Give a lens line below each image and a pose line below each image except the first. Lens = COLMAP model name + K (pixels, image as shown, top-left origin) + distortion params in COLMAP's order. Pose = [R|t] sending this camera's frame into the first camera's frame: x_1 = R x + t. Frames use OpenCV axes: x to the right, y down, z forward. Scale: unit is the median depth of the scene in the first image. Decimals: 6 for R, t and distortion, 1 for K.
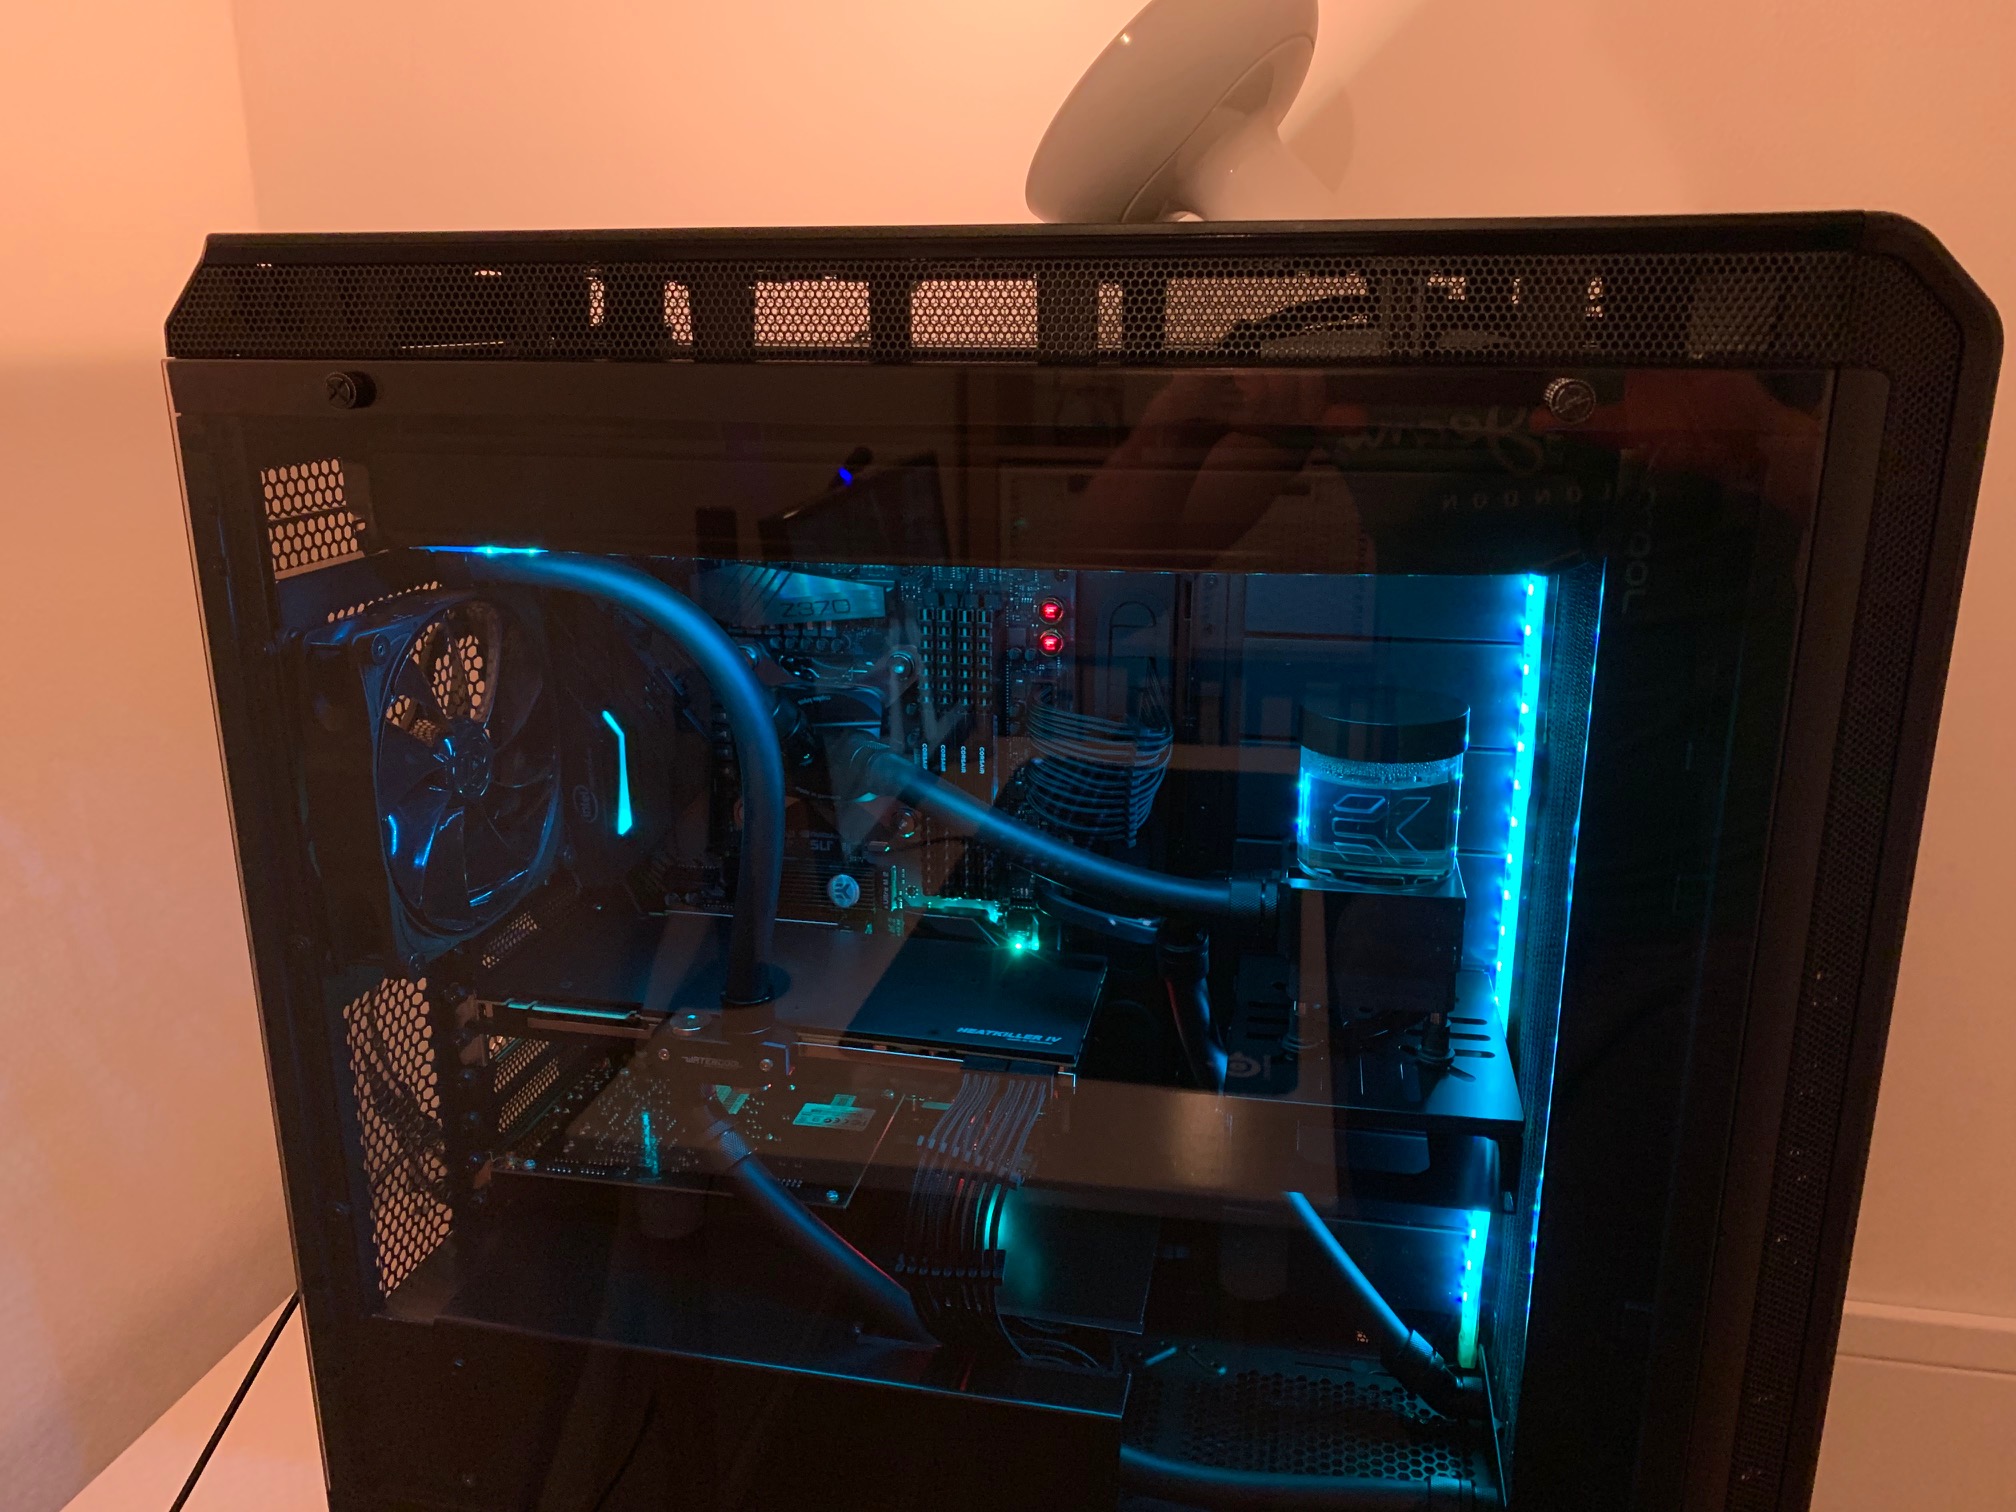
lens RADIAL K [[1545.7, 0, 1015.4], [0, 1545.7, 738.7], [0, 0, 1]] dist [0.005138, -0.019384]
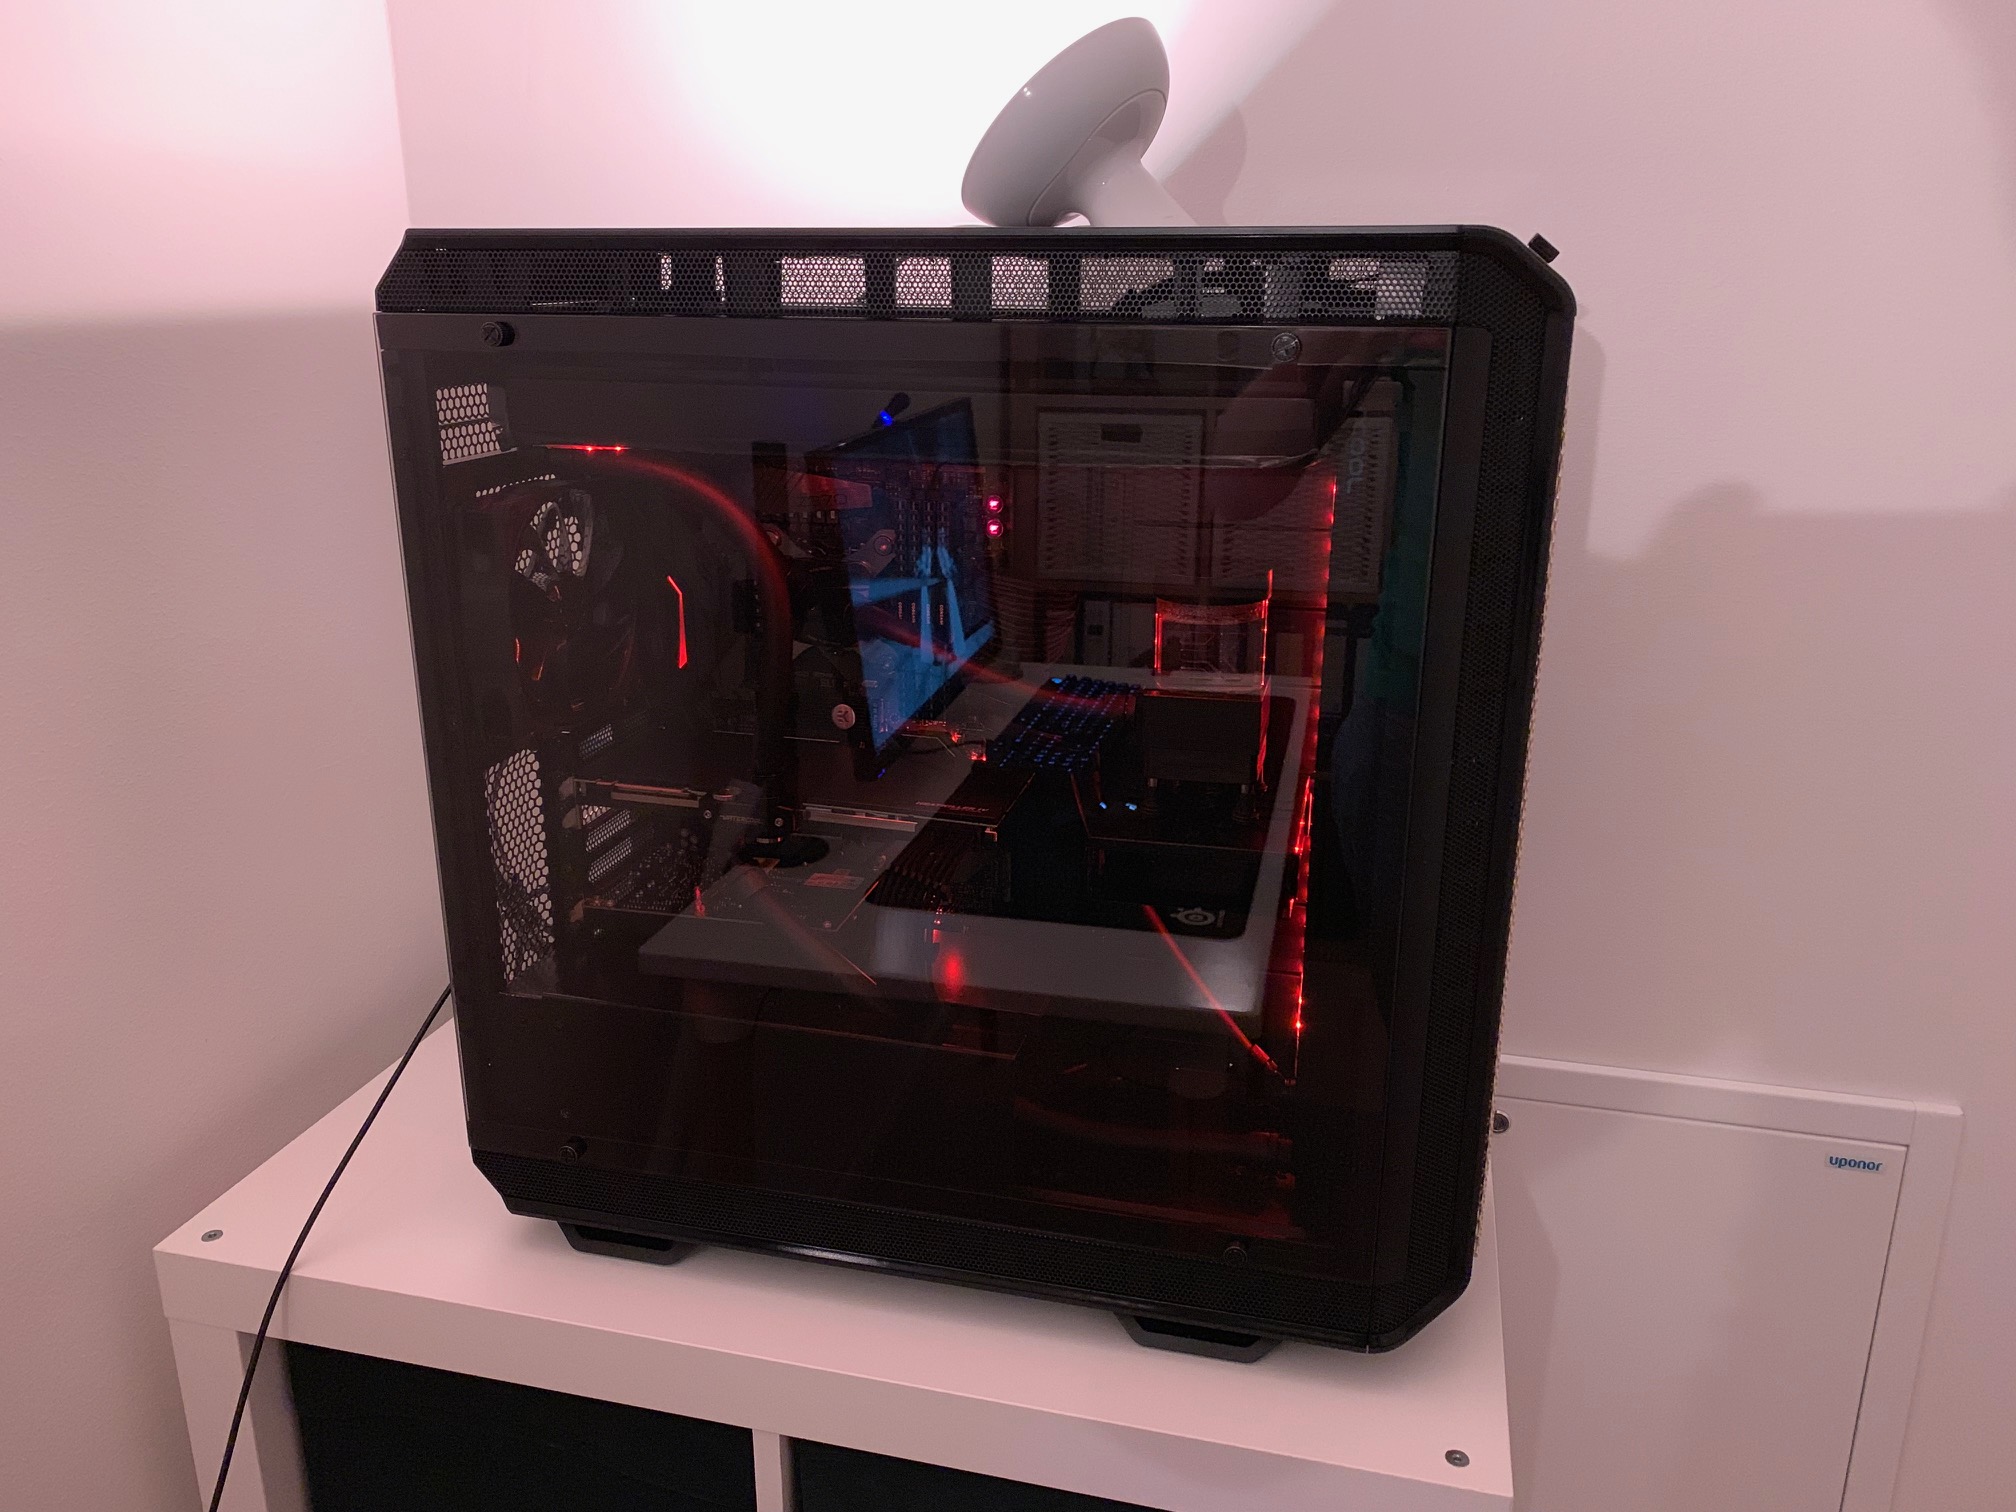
lens RADIAL K [[1545.7, 0, 1023.6], [0, 1545.7, 750.3], [0, 0, 1]] dist [0.005138, -0.019384]
pose [[0.998926, 0.019771, -0.041915, 0.114663], [-0.018402, 0.999293, 0.032787, 0.091986], [0.042533, -0.031980, 0.998583, -0.376343]]
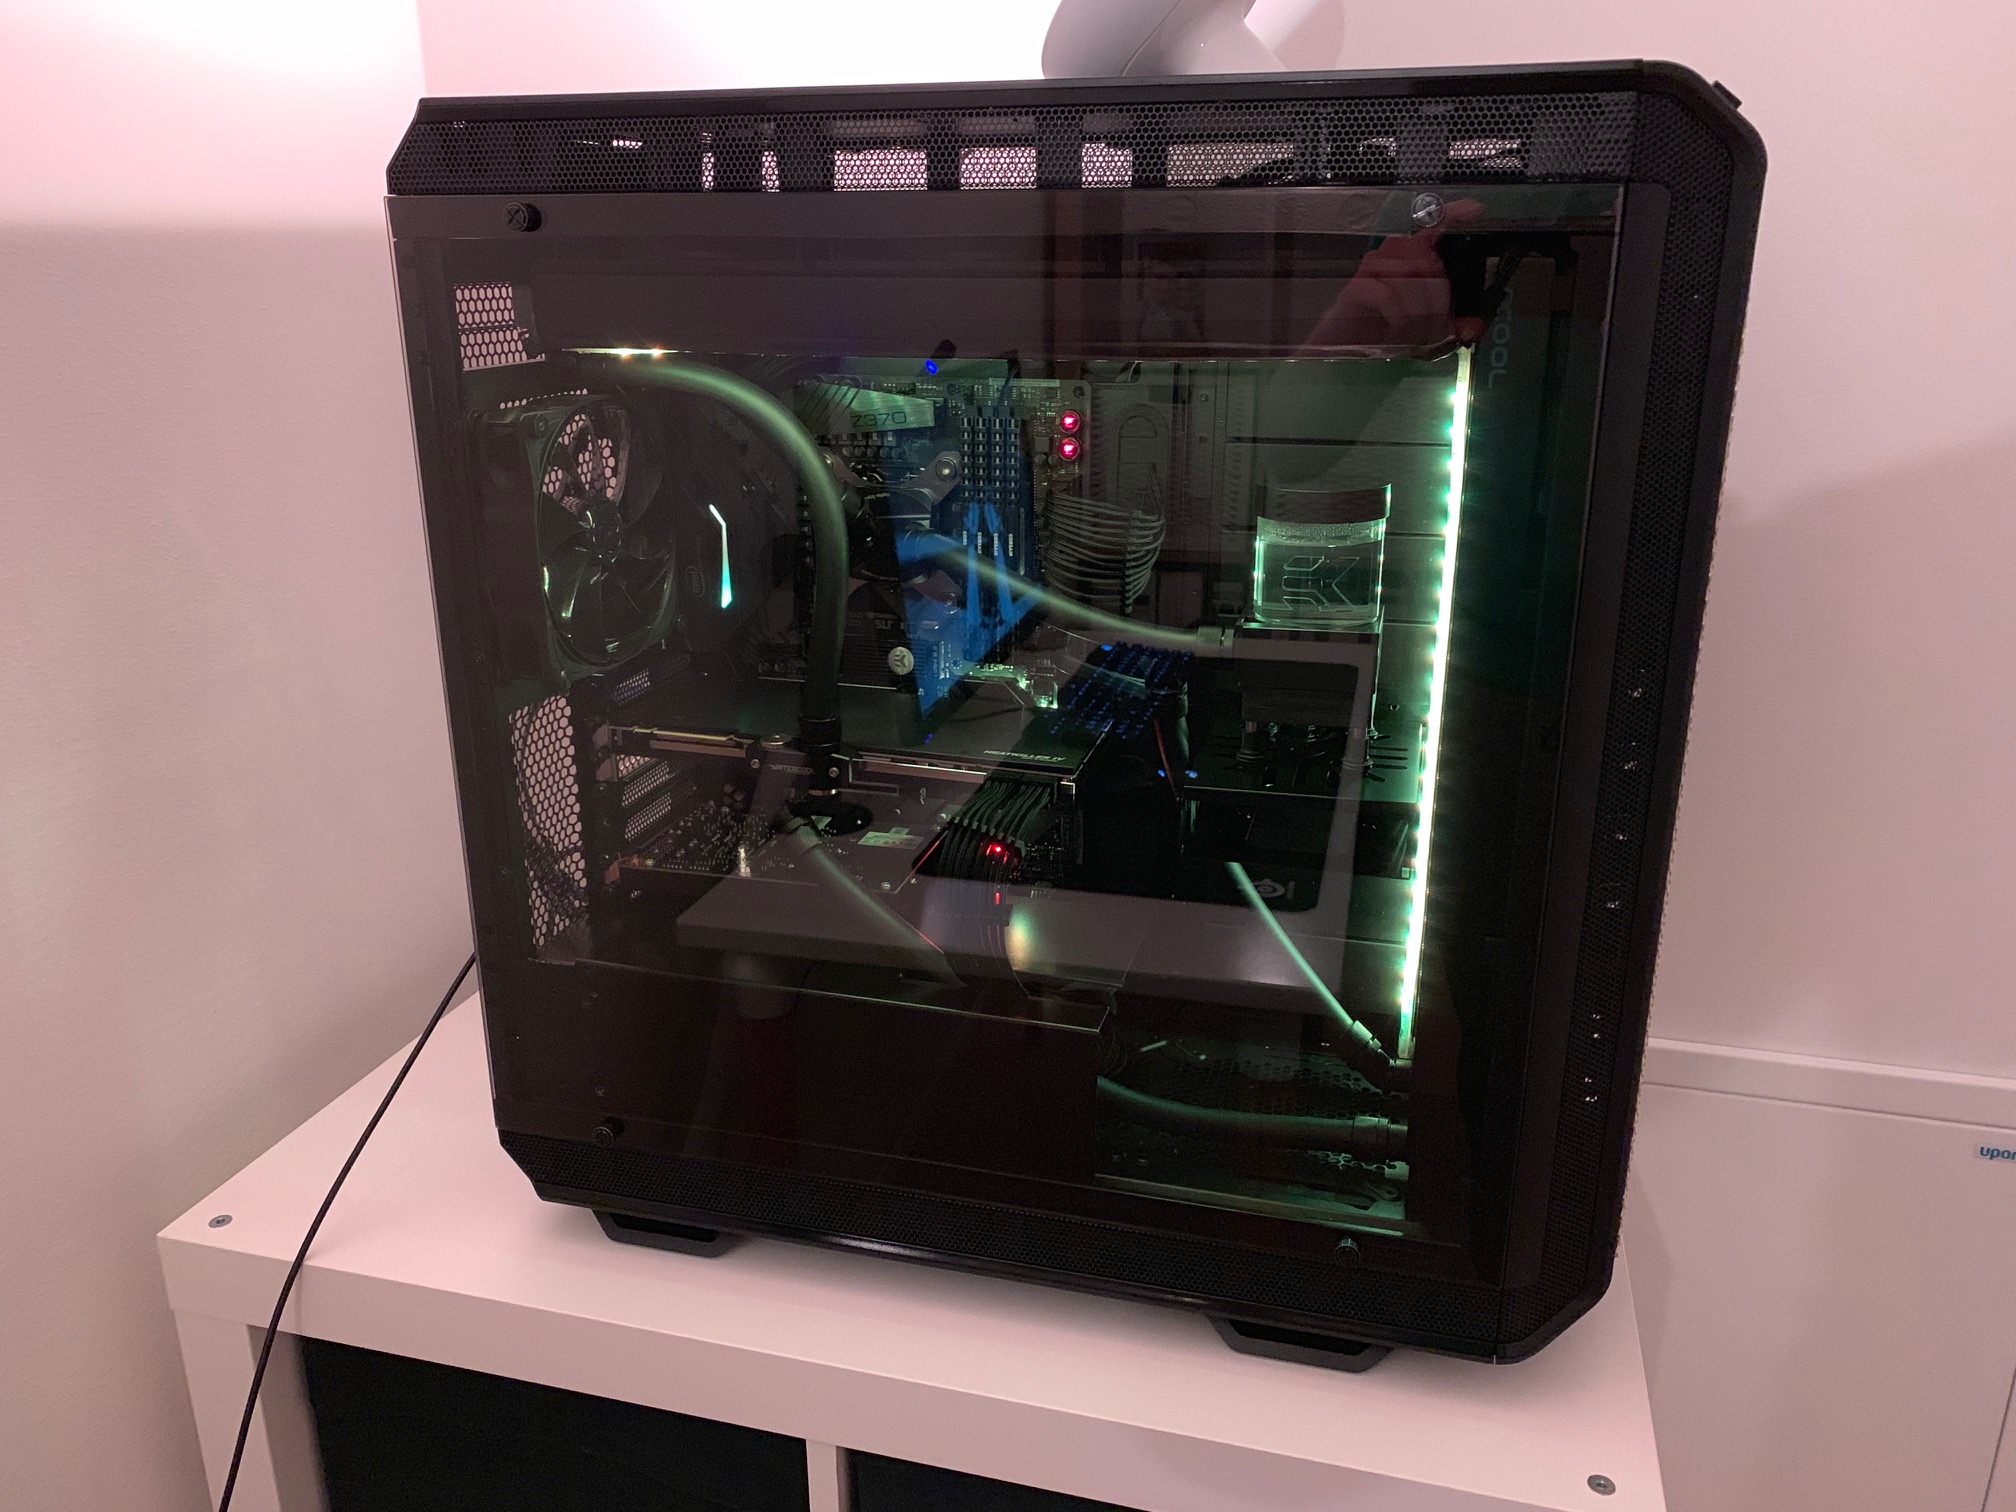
lens RADIAL K [[1545.7, 0, 1019.0], [0, 1545.7, 754.7], [0, 0, 1]] dist [0.005138, -0.019384]
pose [[0.997752, 0.021360, -0.063517, 0.069227], [-0.018484, 0.998792, 0.045523, 0.130947], [0.064412, -0.044247, 0.996942, -0.247633]]
